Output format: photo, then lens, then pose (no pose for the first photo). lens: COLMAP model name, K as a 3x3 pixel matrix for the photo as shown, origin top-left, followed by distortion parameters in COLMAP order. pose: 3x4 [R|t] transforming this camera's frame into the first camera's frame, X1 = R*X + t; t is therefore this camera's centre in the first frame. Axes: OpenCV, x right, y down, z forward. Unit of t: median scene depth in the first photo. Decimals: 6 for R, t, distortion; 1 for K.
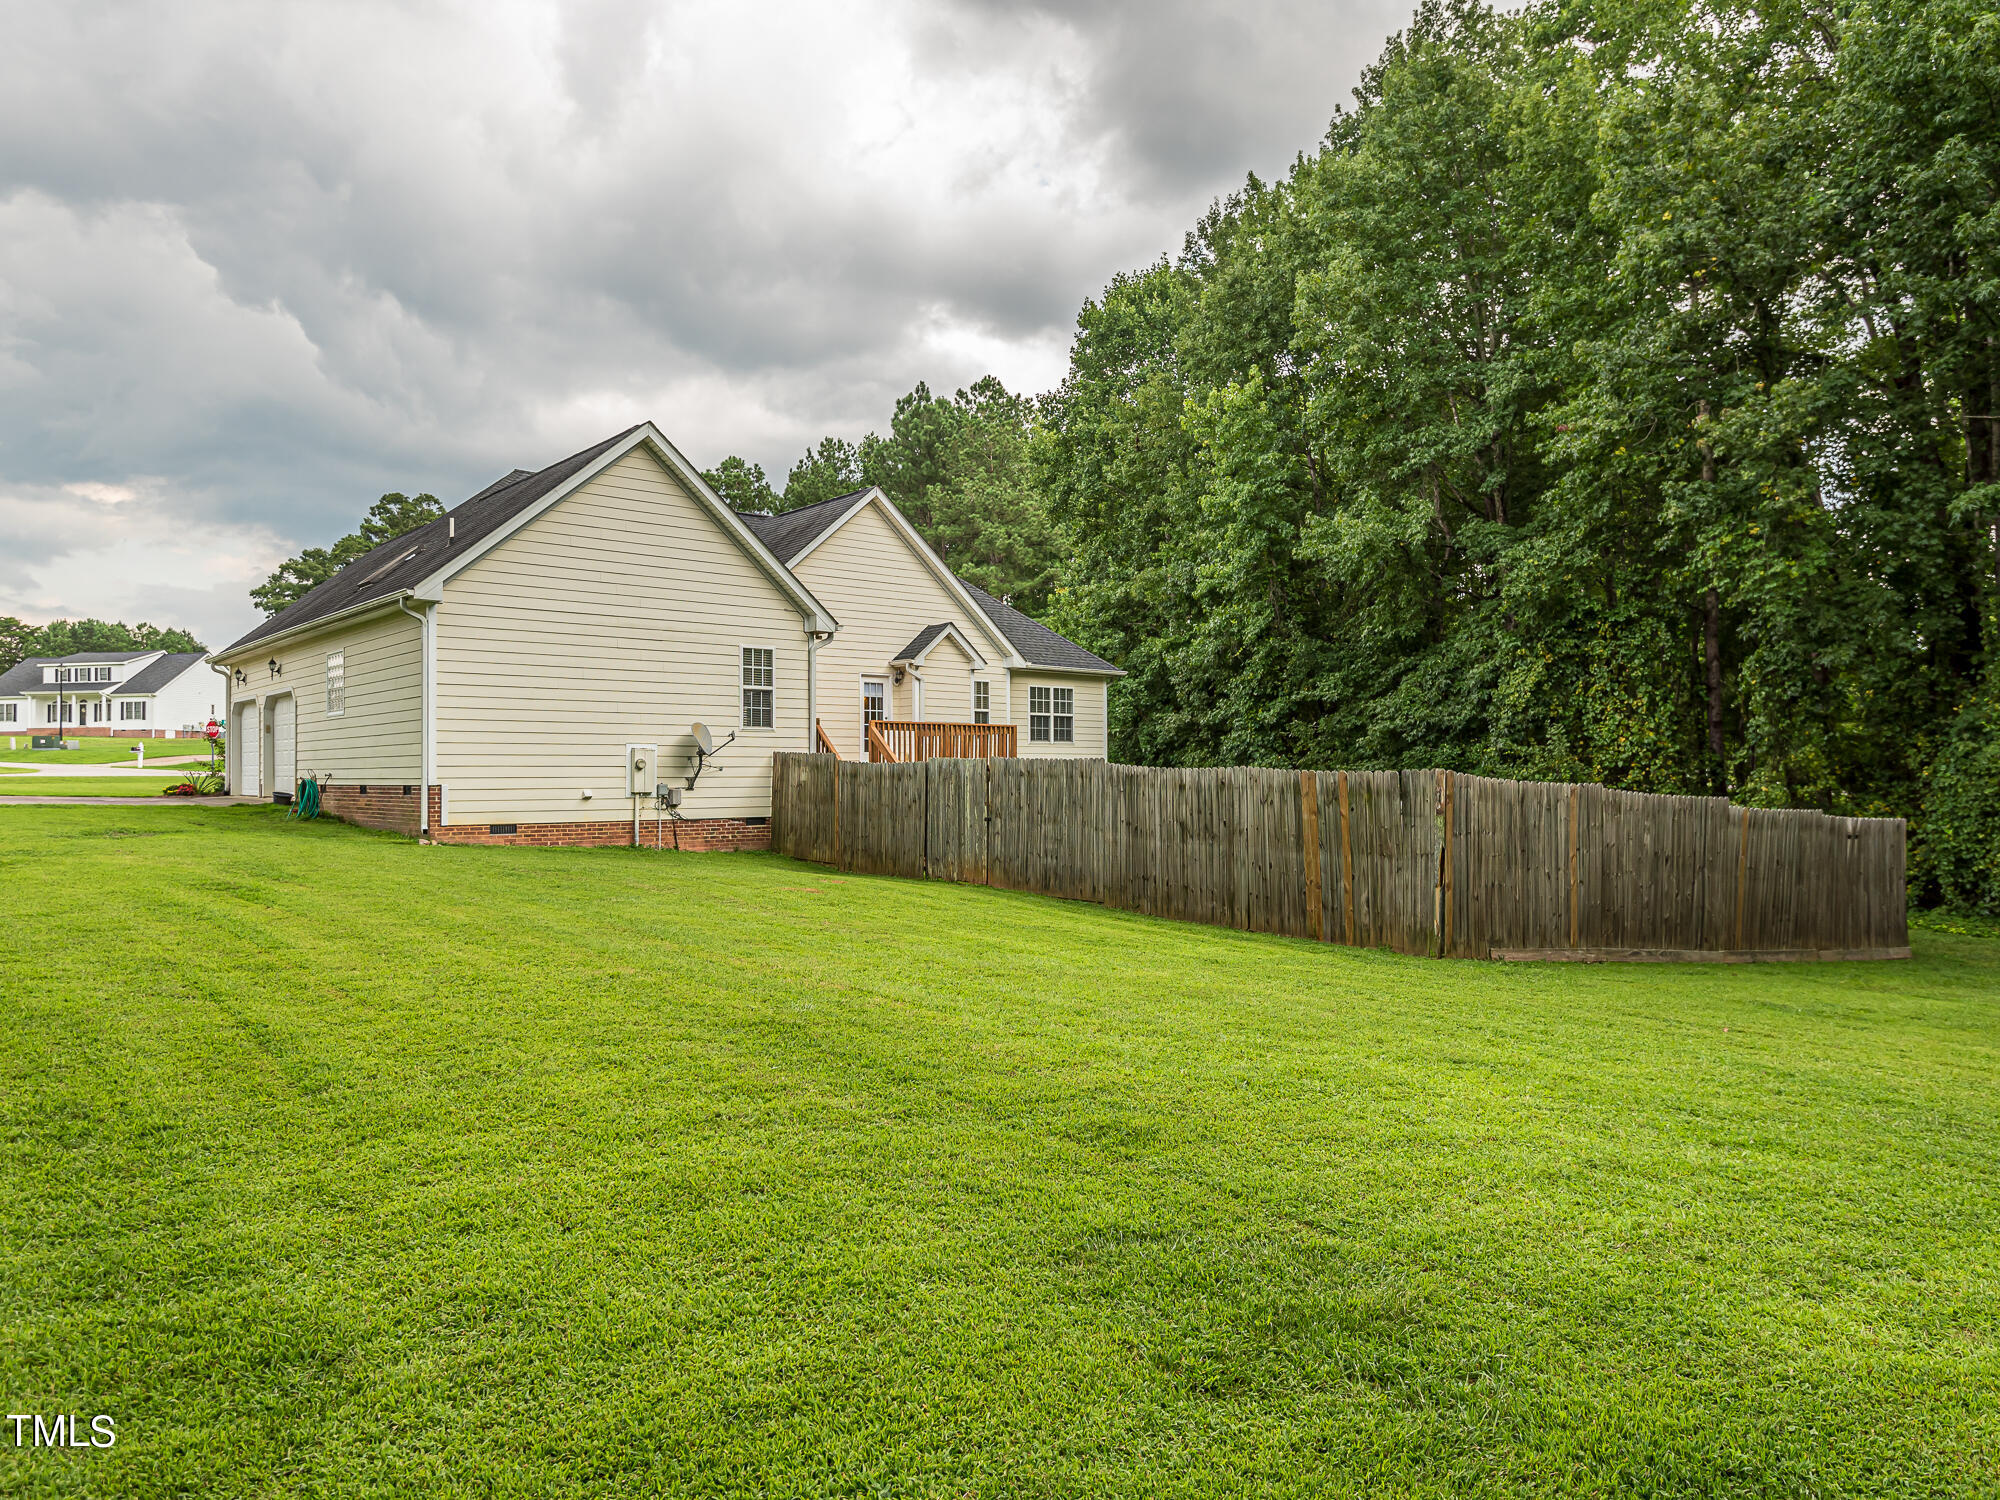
lens RADIAL K [[1321.3, 0, 1000.0], [0, 1321.3, 750.0], [0, 0, 1]] dist [-0.000732, 0.000084]
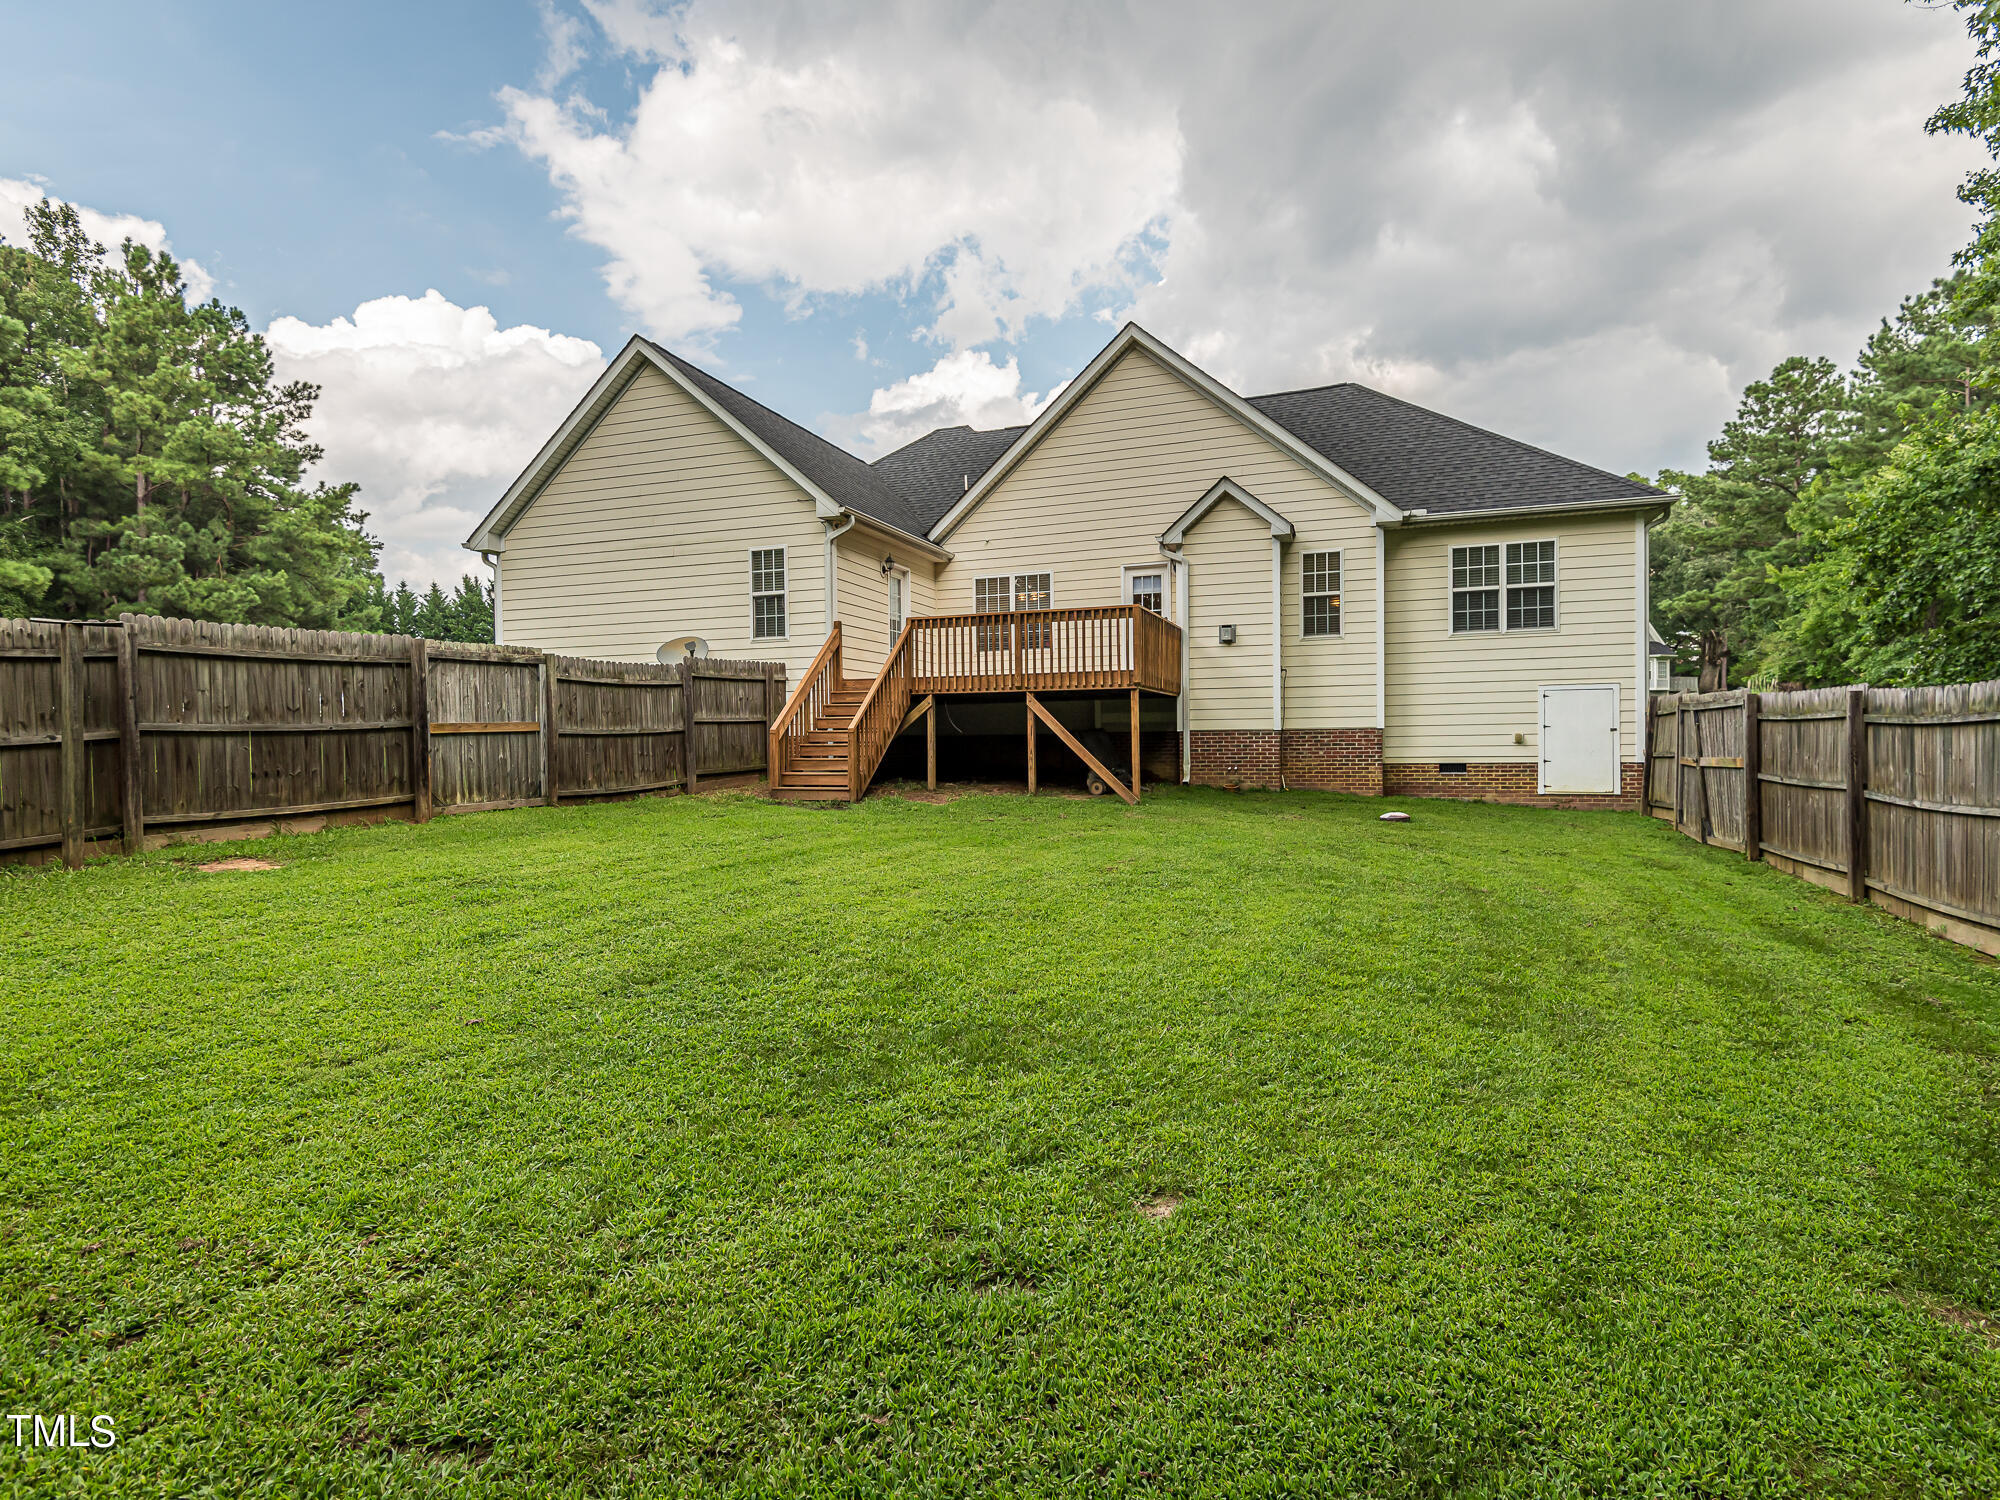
lens RADIAL K [[1004.2, 0, 1000.0], [0, 1004.2, 750.0], [0, 0, 1]] dist [0.039995, -0.033671]
pose [[0.498167, 0.003651, -0.867073, 0.339371], [0.027637, 0.999416, 0.020087, 0.034837], [0.866640, -0.033970, 0.497776, 0.540778]]
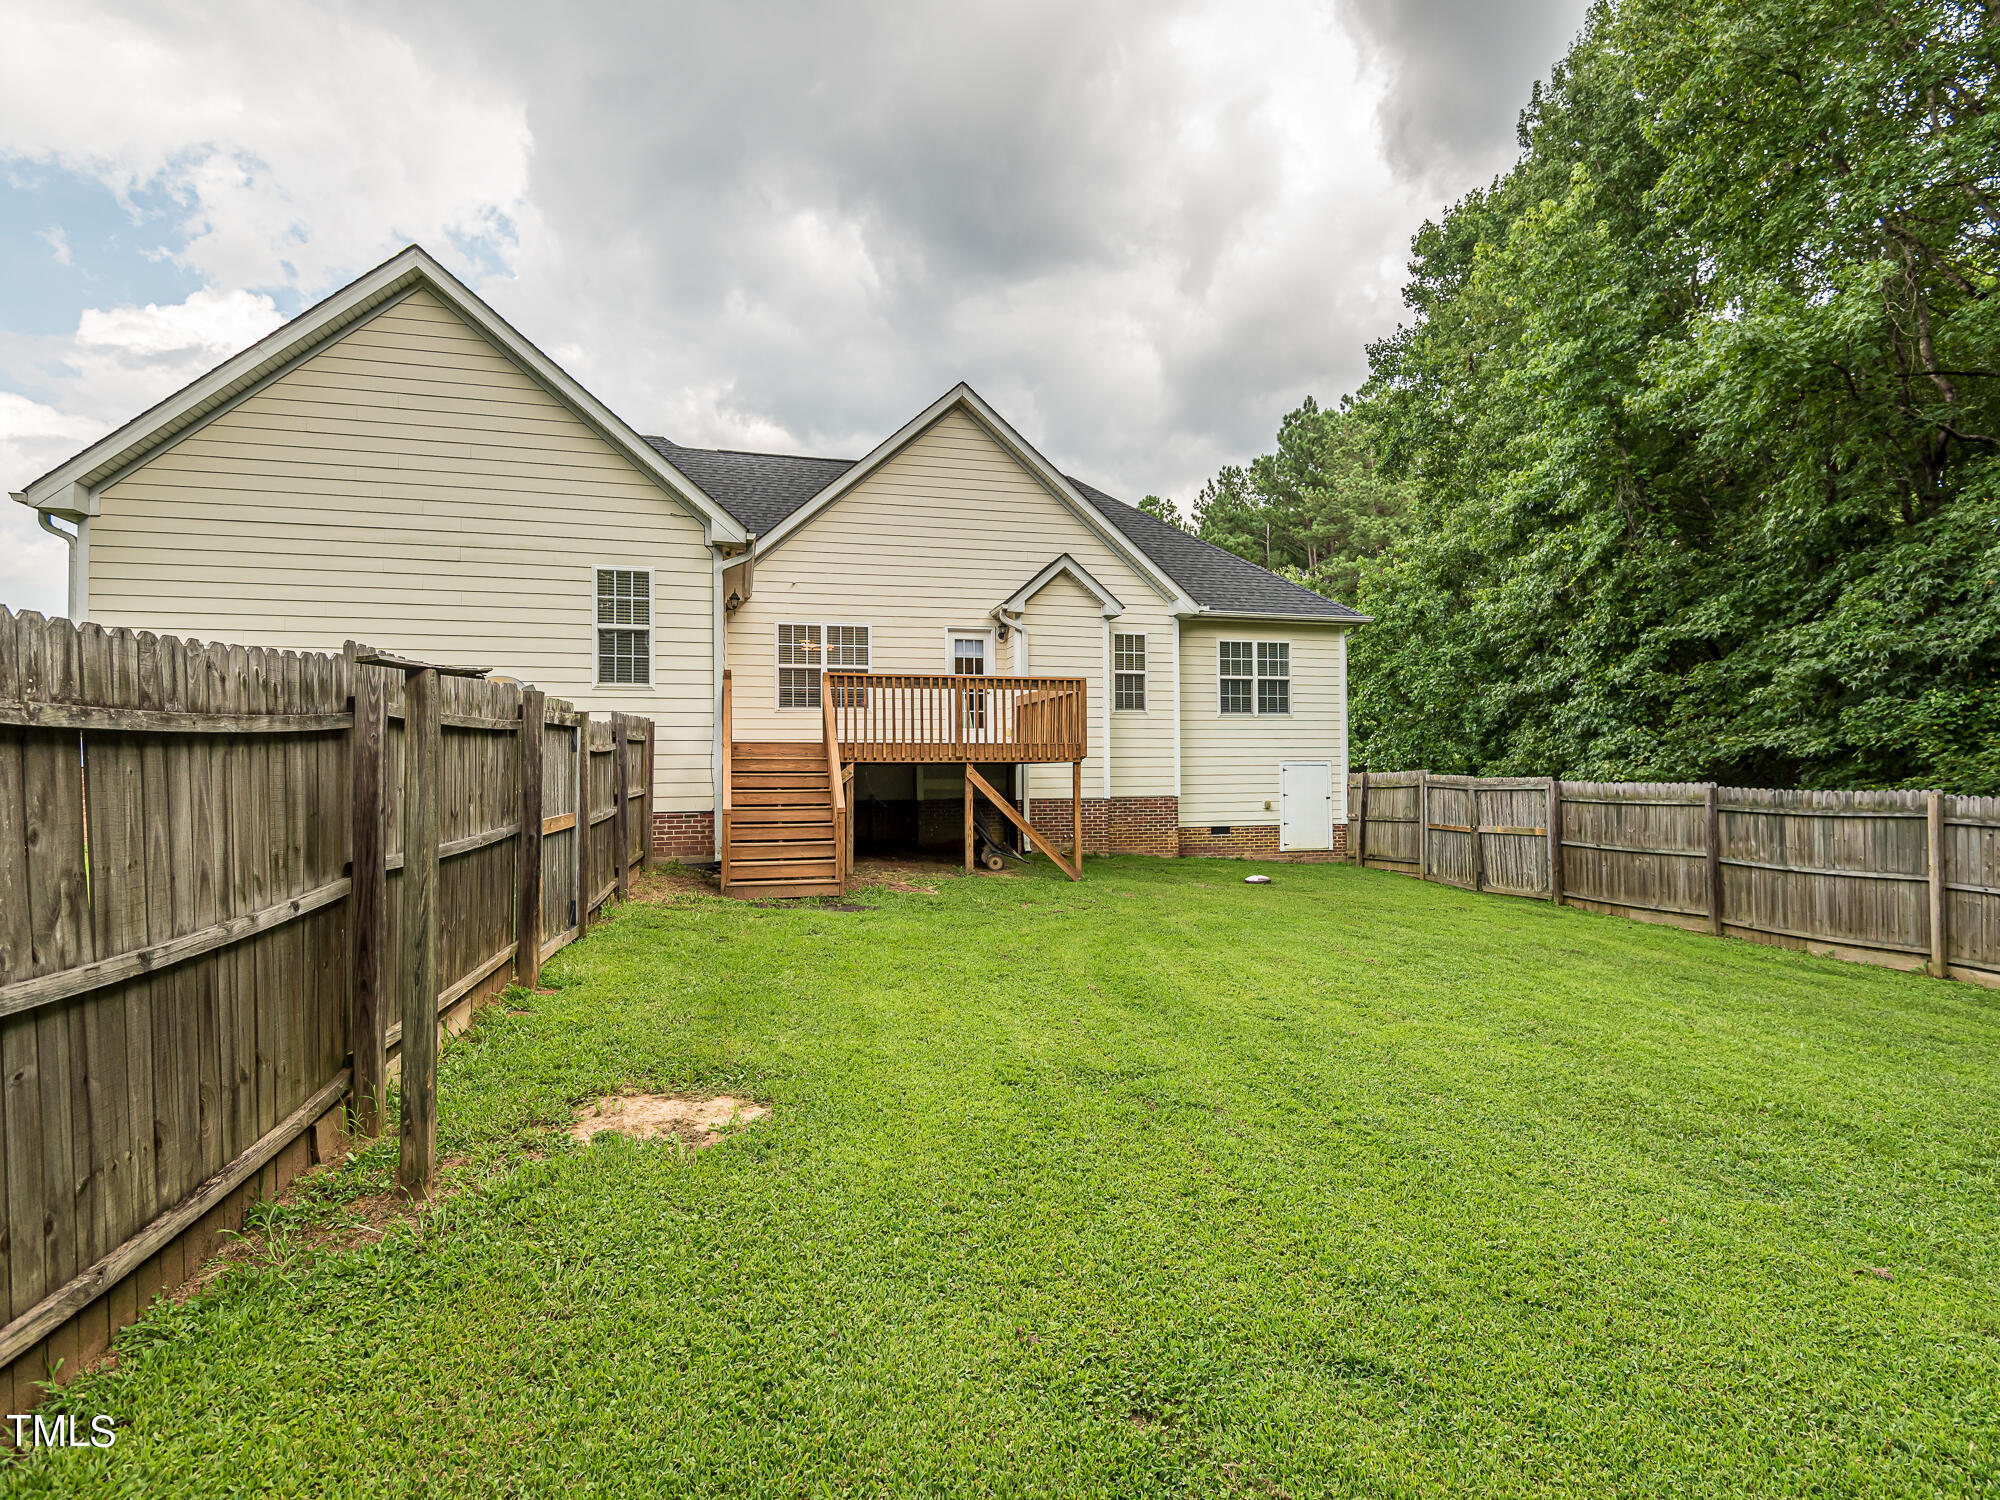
lens RADIAL K [[1004.2, 0, 1000.0], [0, 1004.2, 750.0], [0, 0, 1]] dist [0.039995, -0.033671]
pose [[0.901860, -0.015793, -0.431740, 0.154716], [0.013693, 0.999874, -0.007972, 0.017137], [0.431812, 0.001278, 0.901963, 0.413664]]
